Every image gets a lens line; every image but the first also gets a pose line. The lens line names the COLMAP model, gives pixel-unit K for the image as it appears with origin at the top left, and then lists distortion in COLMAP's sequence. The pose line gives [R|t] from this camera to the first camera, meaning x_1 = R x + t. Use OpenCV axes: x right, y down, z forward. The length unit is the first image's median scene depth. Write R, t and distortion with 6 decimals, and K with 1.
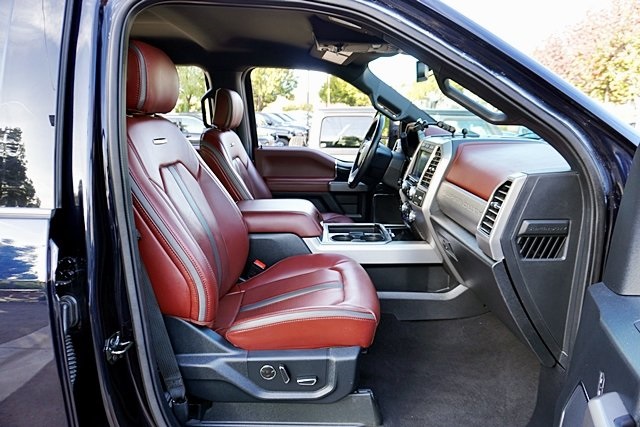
lens RADIAL K [[435.4, 0, 318.7], [0, 435.4, 214.4], [0, 0, 1]] dist [-0.044064, 0.031984]
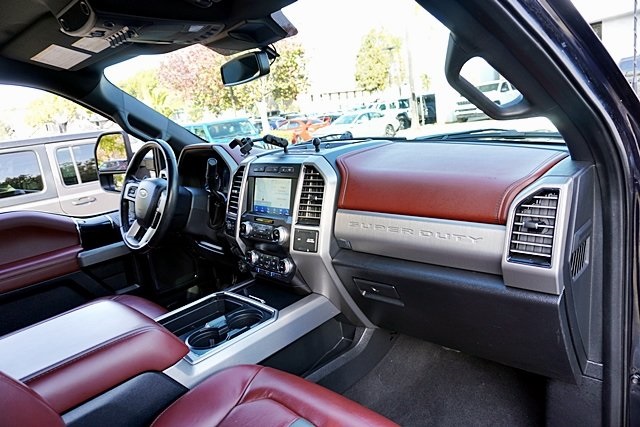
lens RADIAL K [[435.4, 0, 319.7], [0, 435.4, 211.3], [0, 0, 1]] dist [-0.044064, 0.031984]
pose [[0.695444, -0.243486, 0.676072, -0.150063], [0.272820, 0.959863, 0.065055, -0.083195], [-0.664776, 0.139204, 0.733958, 0.299160]]
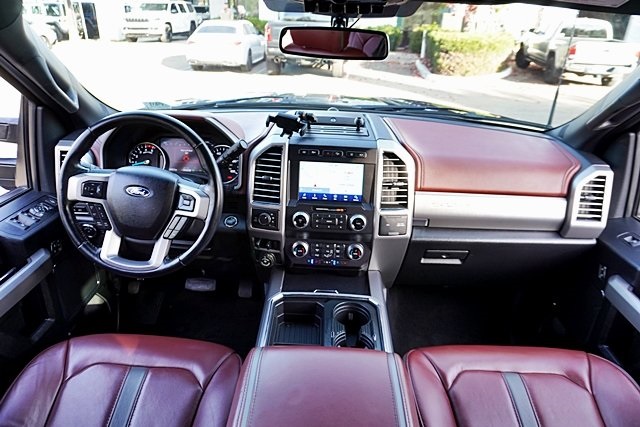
lens RADIAL K [[435.4, 0, 318.0], [0, 435.4, 214.2], [0, 0, 1]] dist [-0.044064, 0.031984]
pose [[0.019632, -0.431040, 0.902119, -0.292012], [0.182471, 0.888684, 0.420649, -0.263022], [-0.983015, 0.156352, 0.096099, 0.702019]]
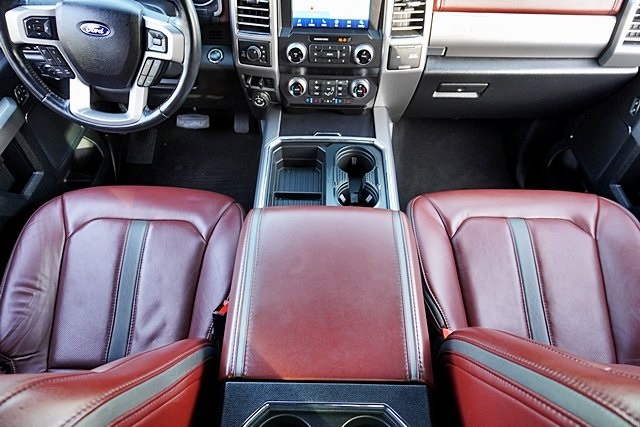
lens RADIAL K [[435.4, 0, 318.8], [0, 435.4, 218.3], [0, 0, 1]] dist [-0.044064, 0.031984]
pose [[0.007955, -0.778277, 0.627870, -0.235580], [0.204571, 0.615877, 0.760819, -0.268722], [-0.978819, 0.122392, 0.164112, 0.699224]]
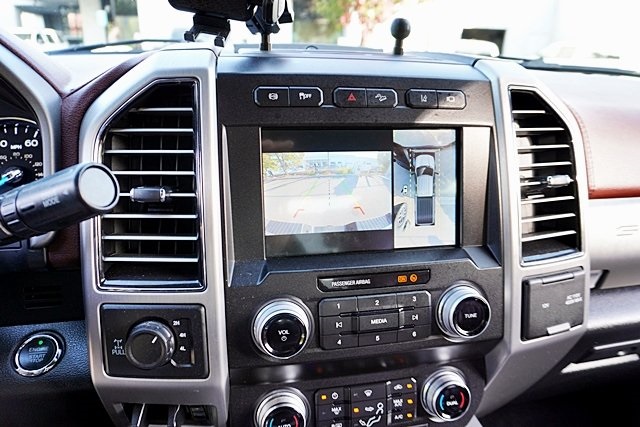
lens RADIAL K [[440.2, 0, 316.9], [0, 440.2, 213.3], [0, 0, 1]] dist [-0.031439, 0.013700]
pose [[-0.212185, -0.347702, 0.913280, 0.032742], [0.184507, 0.903498, 0.386845, -0.139633], [-0.959653, 0.250590, -0.127555, 0.768400]]
